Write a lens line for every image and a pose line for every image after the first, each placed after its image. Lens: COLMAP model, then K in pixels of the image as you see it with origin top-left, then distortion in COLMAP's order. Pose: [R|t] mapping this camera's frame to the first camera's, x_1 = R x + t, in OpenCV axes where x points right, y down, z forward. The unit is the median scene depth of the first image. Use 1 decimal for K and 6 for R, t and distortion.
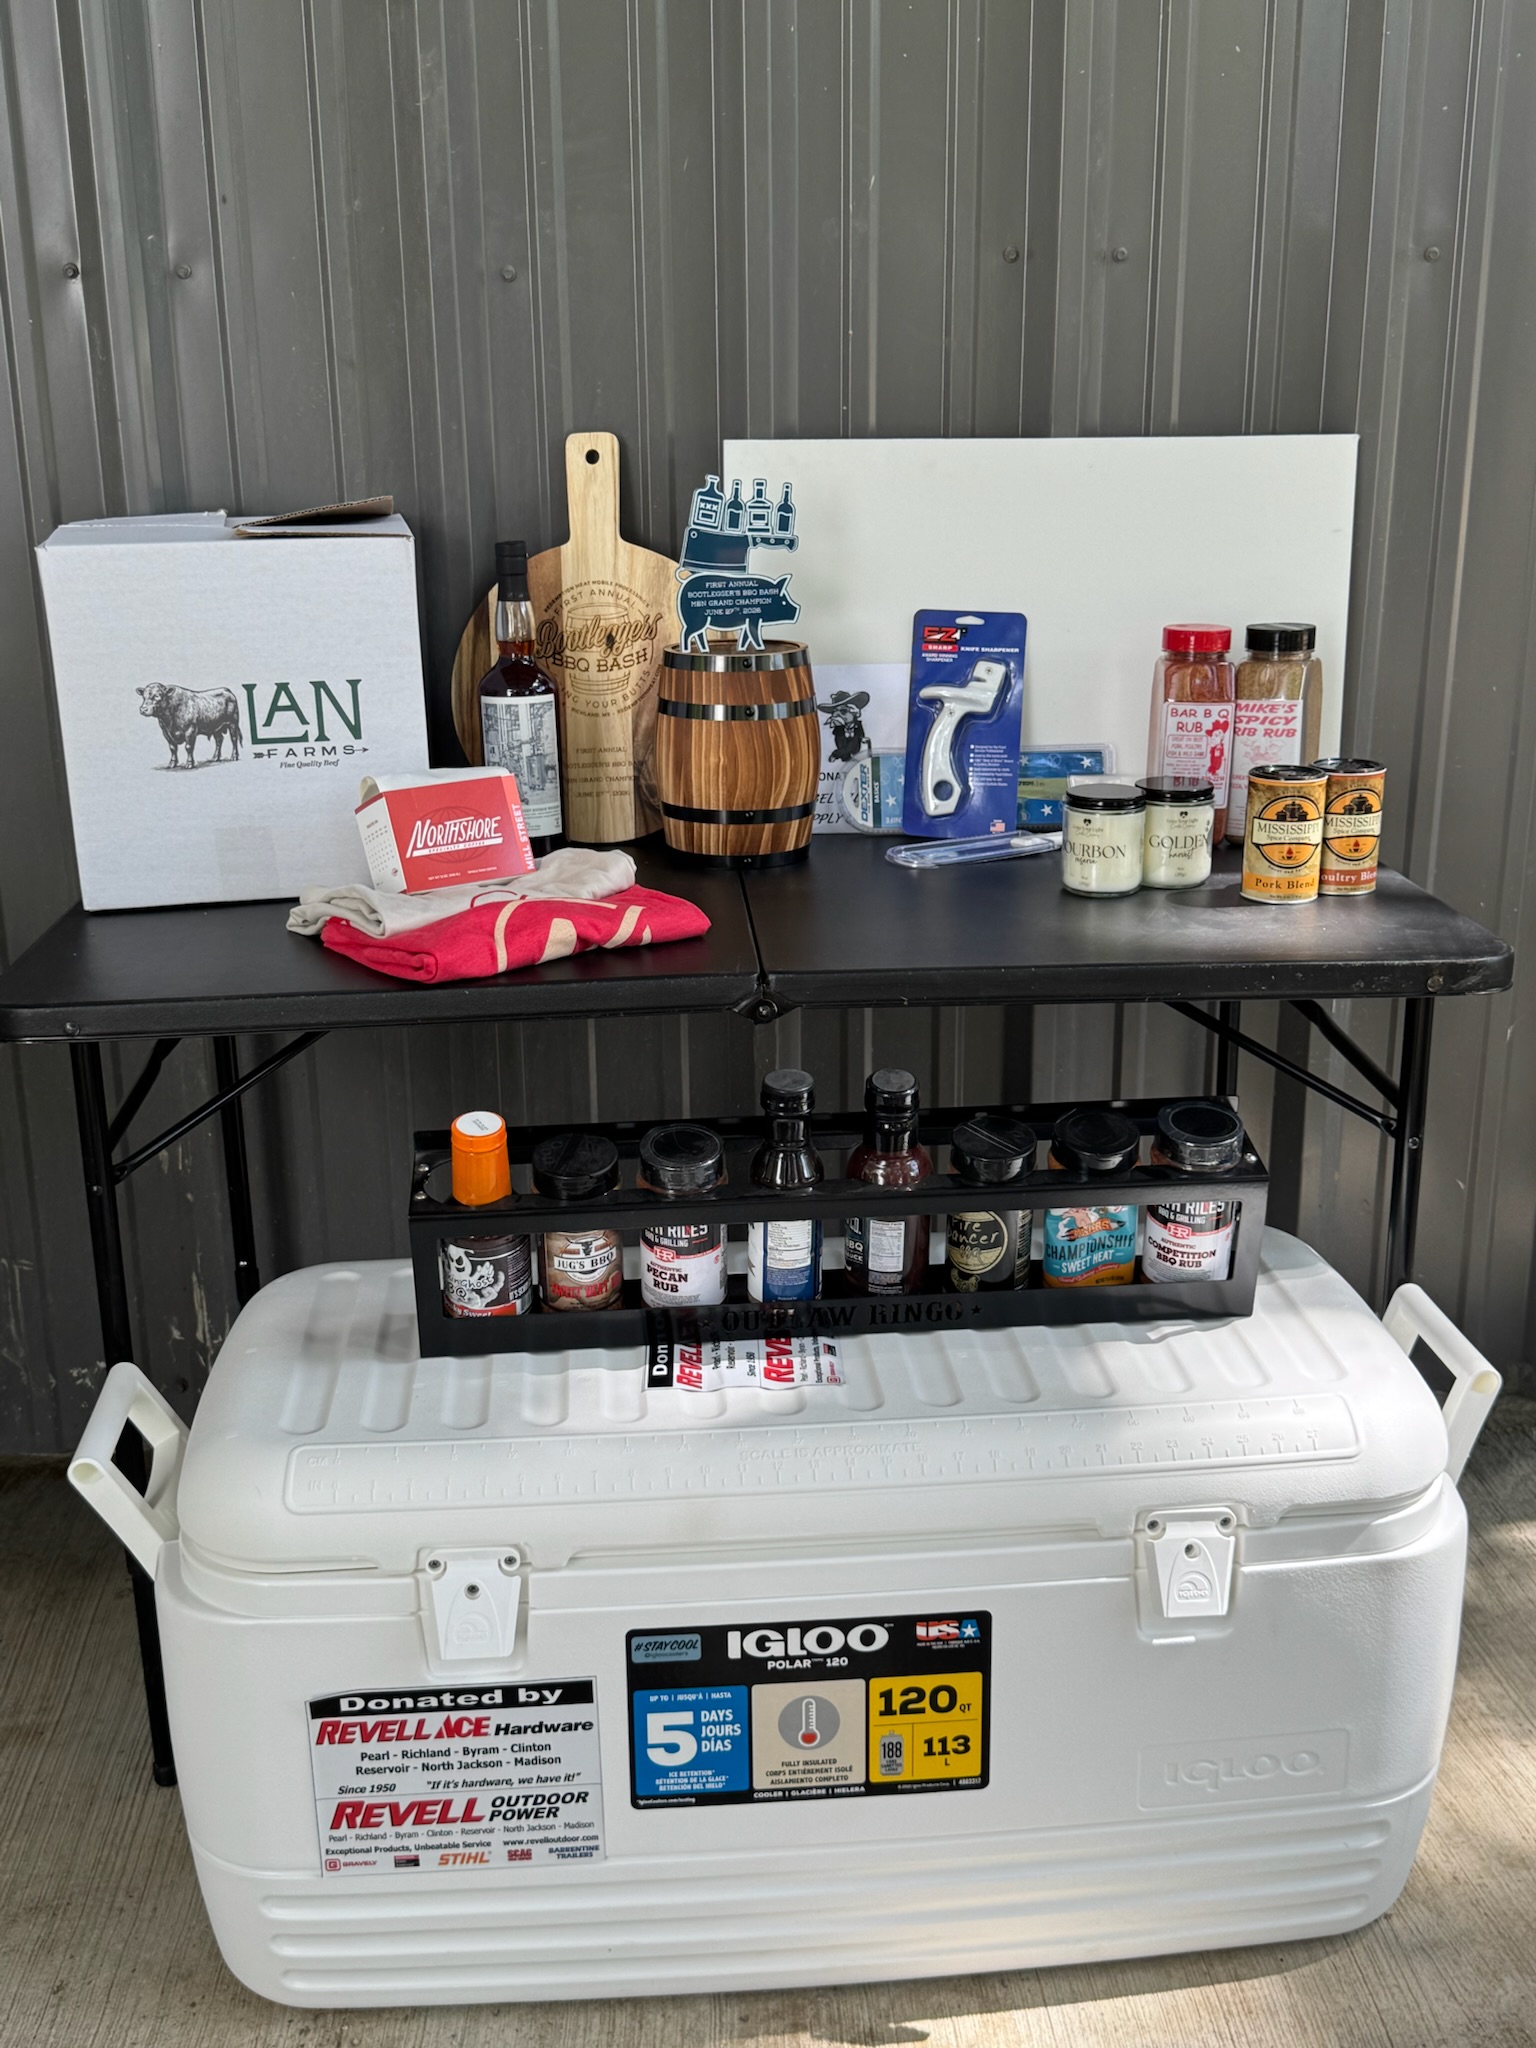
lens RADIAL K [[2234.6, 0, 774.2], [0, 2234.6, 1020.3], [0, 0, 1]] dist [0.197031, -0.459451]
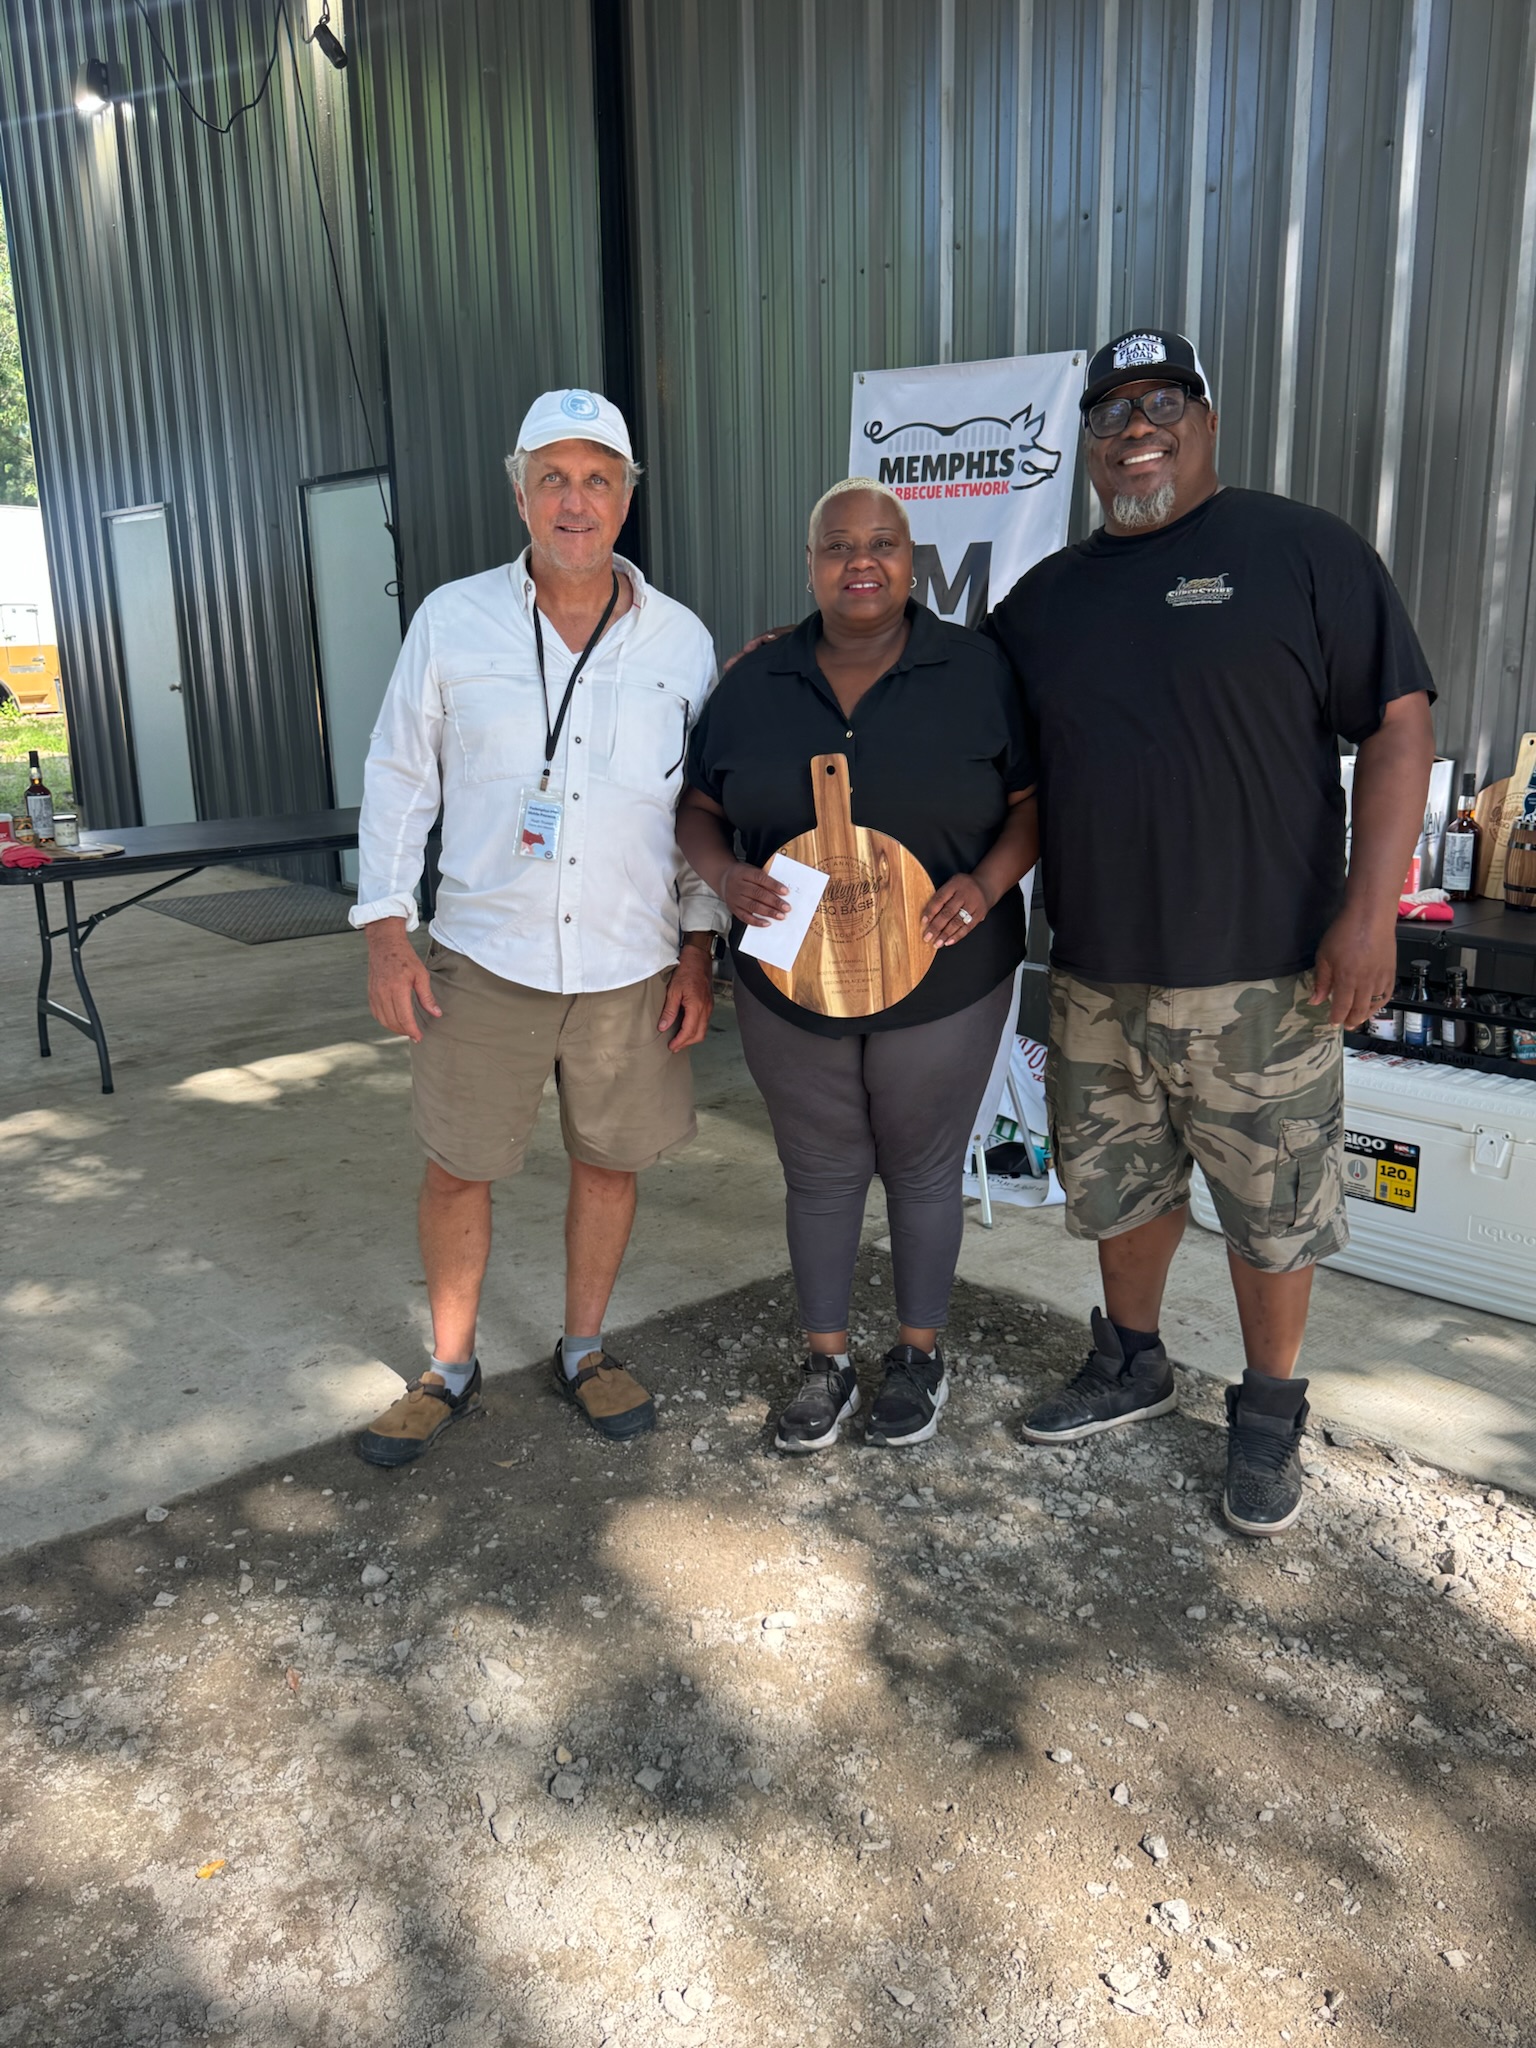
lens RADIAL K [[1617.4, 0, 768.9], [0, 1617.4, 1027.0], [0, 0, 1]] dist [0.051992, -0.102132]
pose [[0.610804, 0.191741, -0.768215, 1.134759], [-0.226228, 0.972052, 0.062745, 0.169036], [0.758775, 0.135466, 0.637110, -0.954502]]
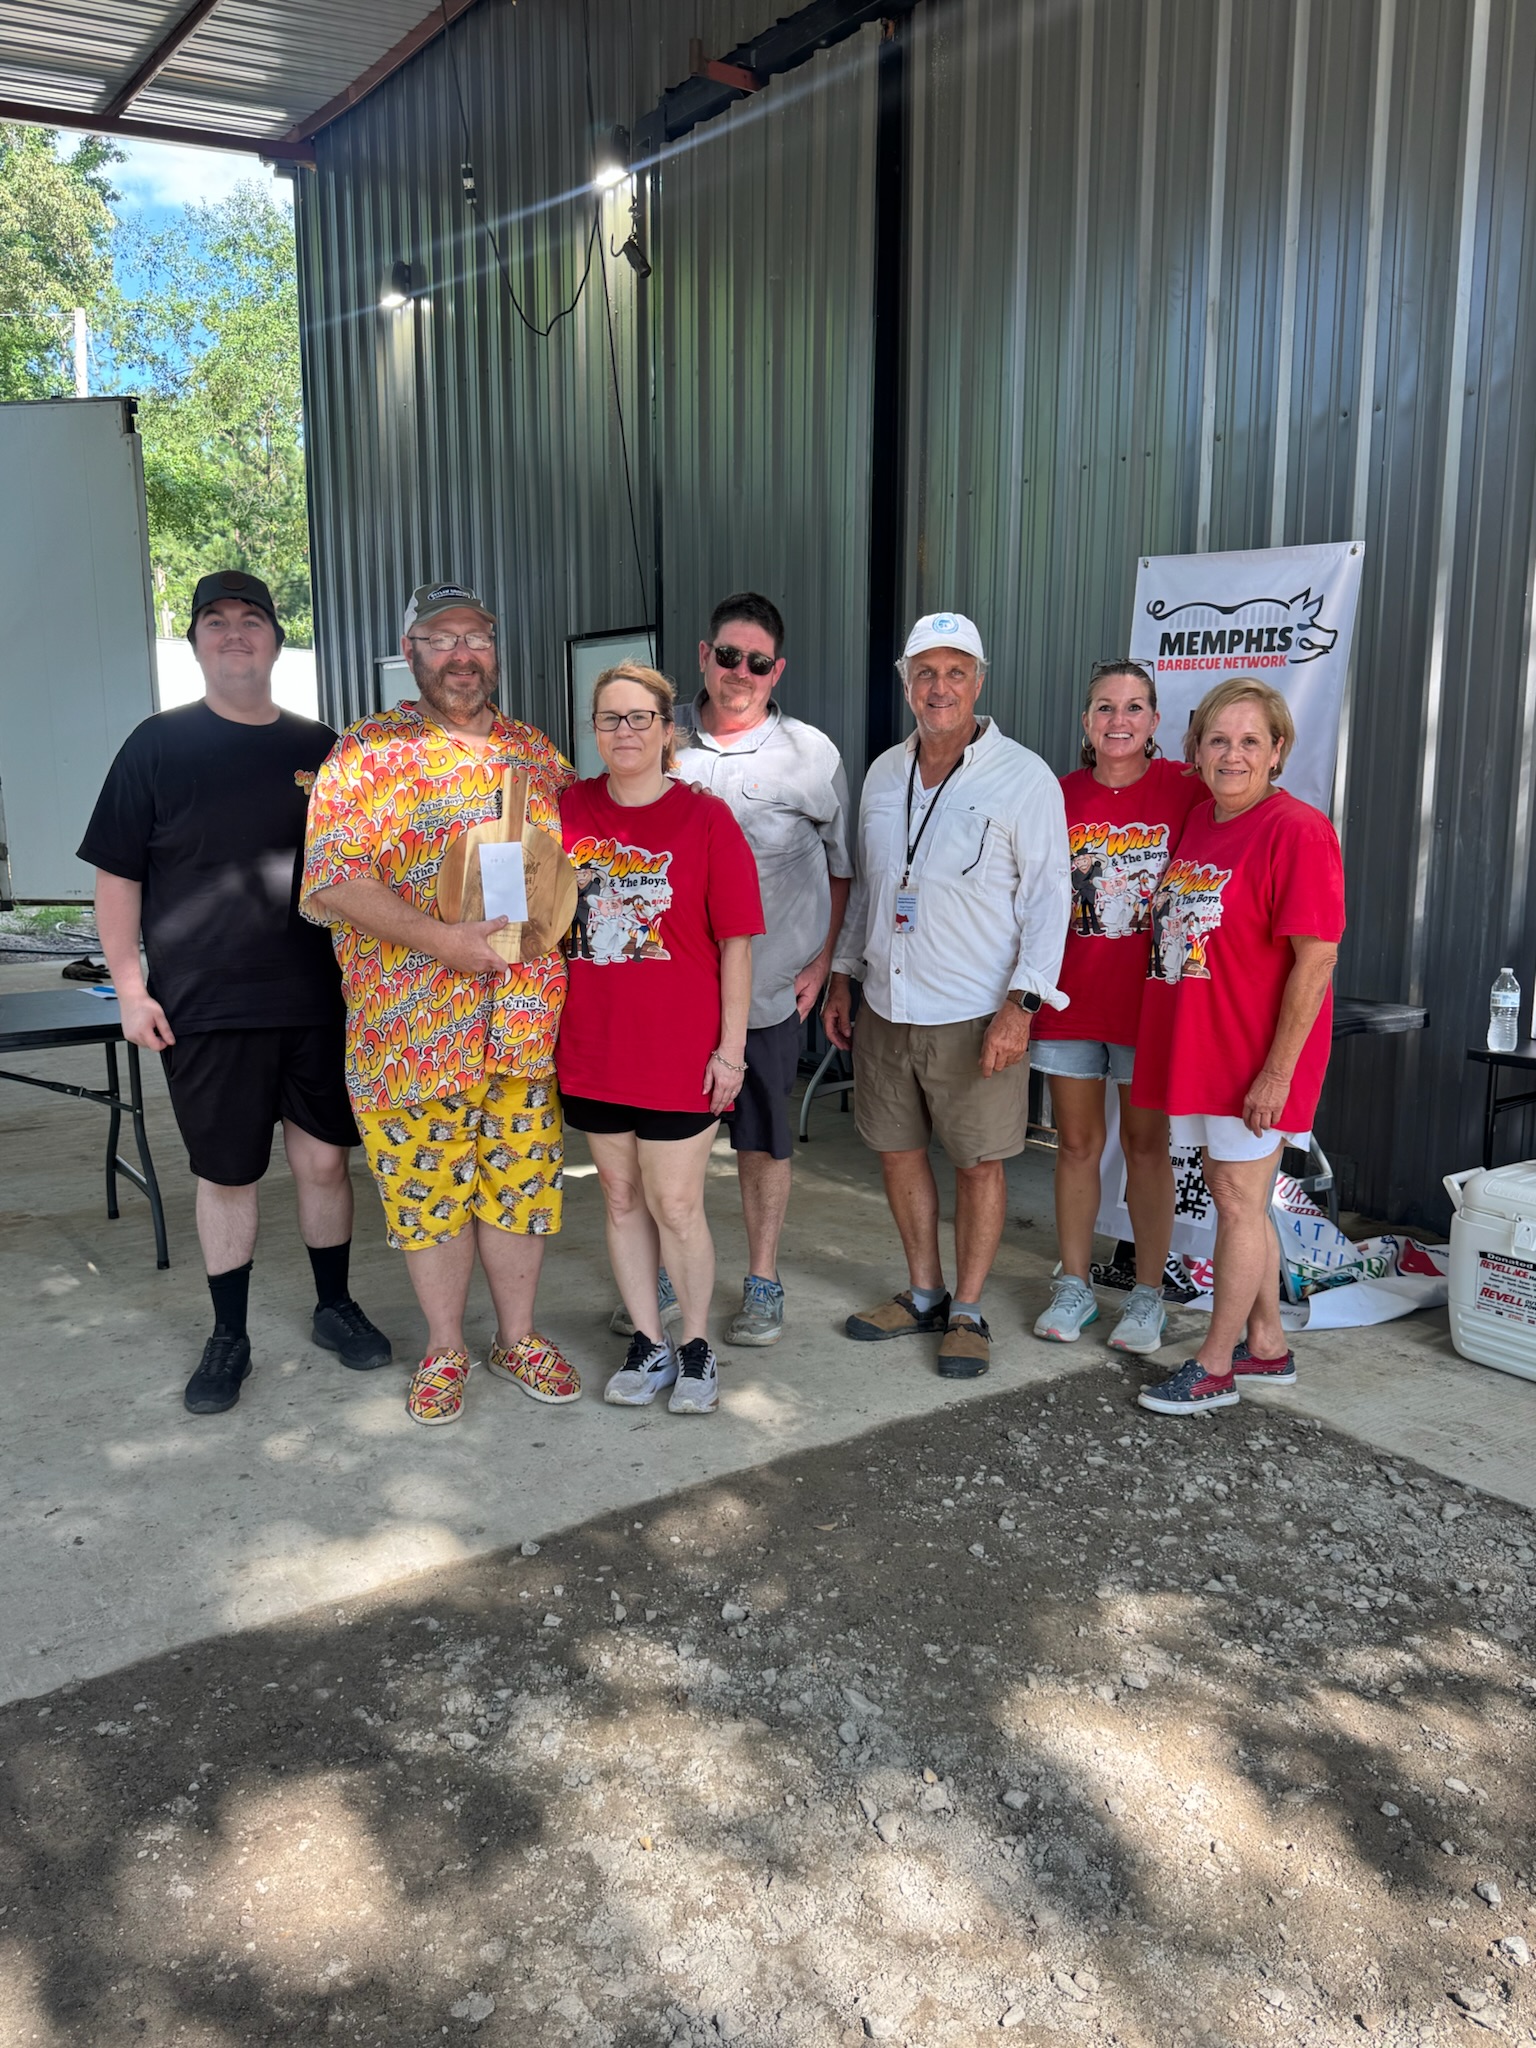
lens RADIAL K [[1601.5, 0, 776.0], [0, 1601.5, 1028.2], [0, 0, 1]] dist [0.077744, -0.157146]
pose [[0.526810, 0.149937, -0.836654, 1.187327], [-0.262104, 0.965007, 0.007902, 0.229492], [0.808562, 0.215127, 0.547675, -1.218569]]
